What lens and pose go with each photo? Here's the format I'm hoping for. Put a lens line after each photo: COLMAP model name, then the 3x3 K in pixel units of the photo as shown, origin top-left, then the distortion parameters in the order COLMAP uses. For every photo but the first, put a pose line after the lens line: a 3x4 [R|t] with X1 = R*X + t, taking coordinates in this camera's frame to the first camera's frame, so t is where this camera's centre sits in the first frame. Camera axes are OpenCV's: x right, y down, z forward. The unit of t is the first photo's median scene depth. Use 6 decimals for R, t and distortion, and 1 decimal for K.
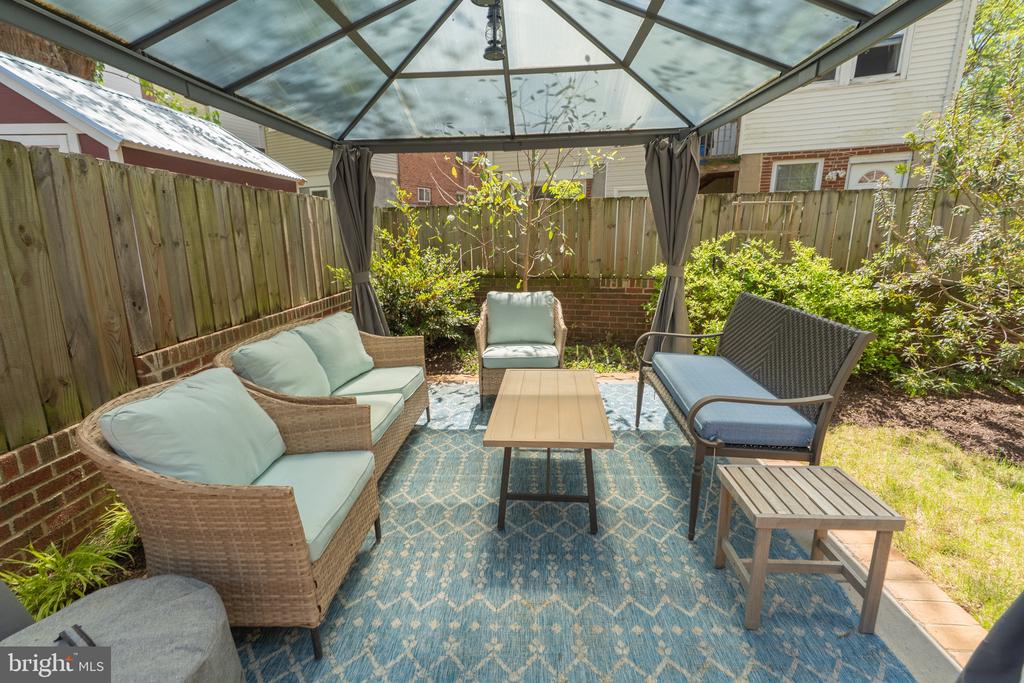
lens RADIAL K [[474.5, 0, 514.8], [0, 474.5, 356.6], [0, 0, 1]] dist [-0.014209, -0.000106]
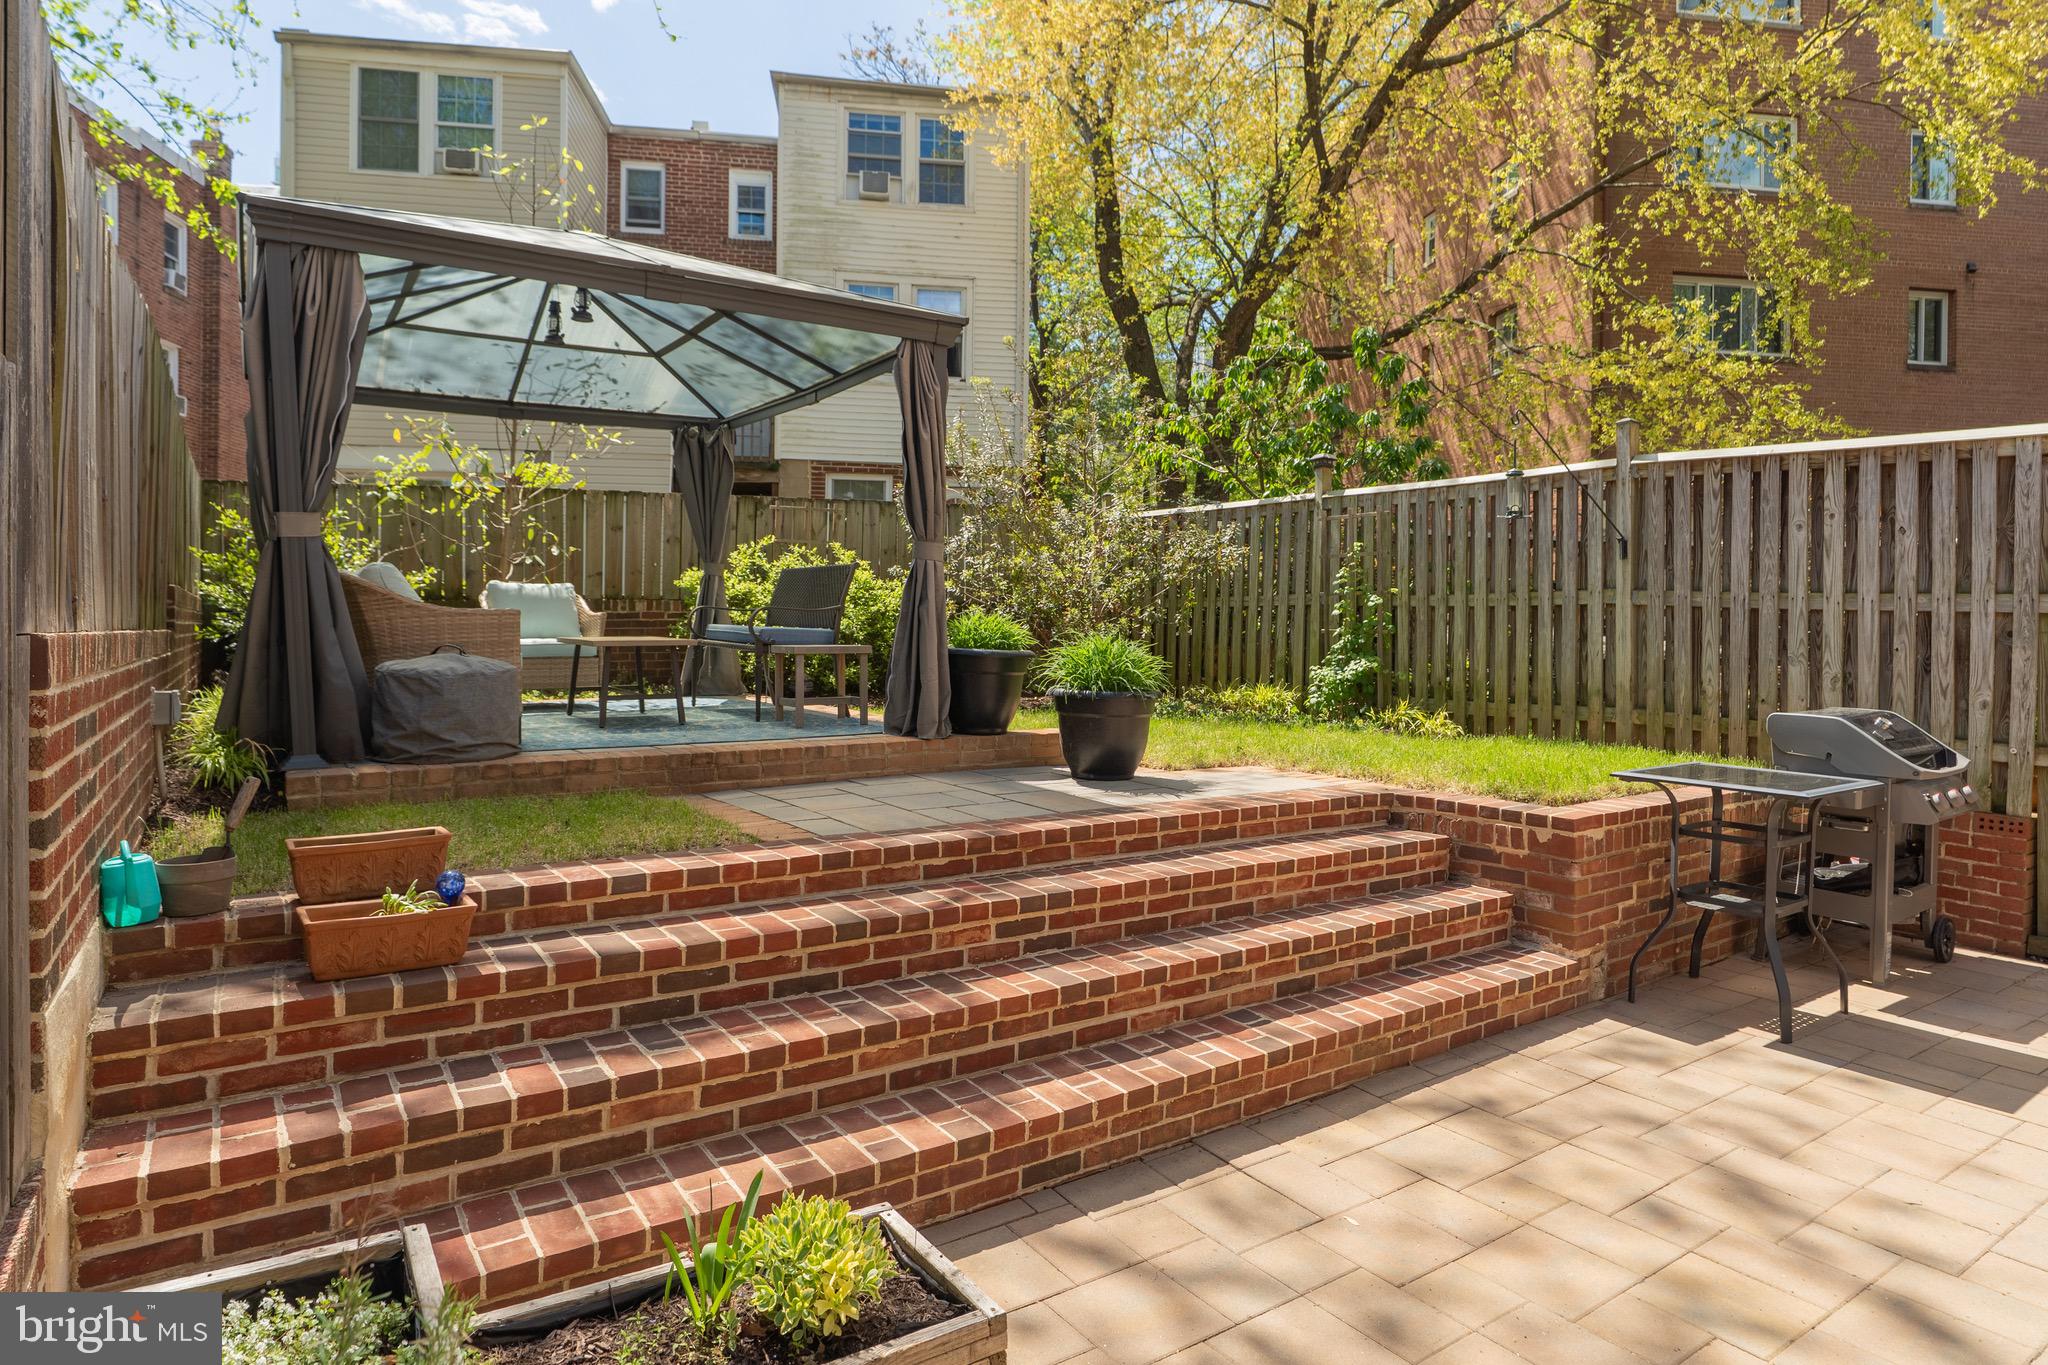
lens RADIAL K [[1185.2, 0, 1033.8], [0, 1185.2, 639.9], [0, 0, 1]] dist [0.001942, -0.002577]
pose [[0.809271, 0.013552, 0.587279, -0.478964], [0.131679, 0.970108, -0.203841, 0.480851], [-0.572486, 0.242295, 0.783296, -1.048094]]
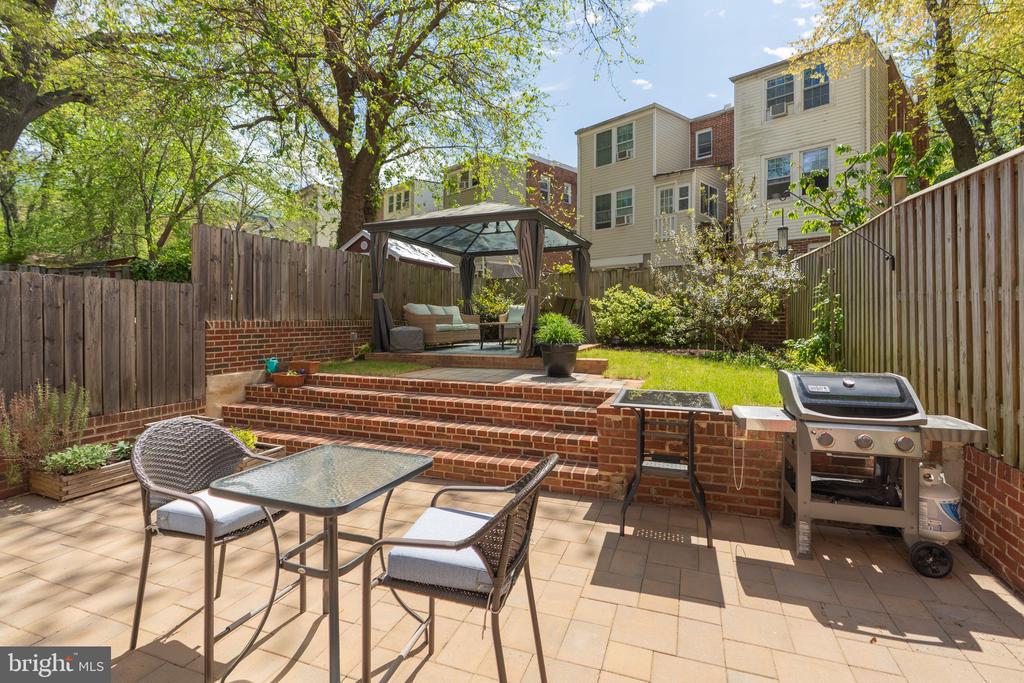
lens RADIAL K [[476.5, 0, 492.7], [0, 476.5, 319.1], [0, 0, 1]] dist [-0.001019, -0.000020]
pose [[0.940378, 0.013816, -0.339850, 0.748230], [-0.097786, 0.967974, -0.231225, 0.555183], [0.325771, 0.250671, 0.911612, -1.411550]]
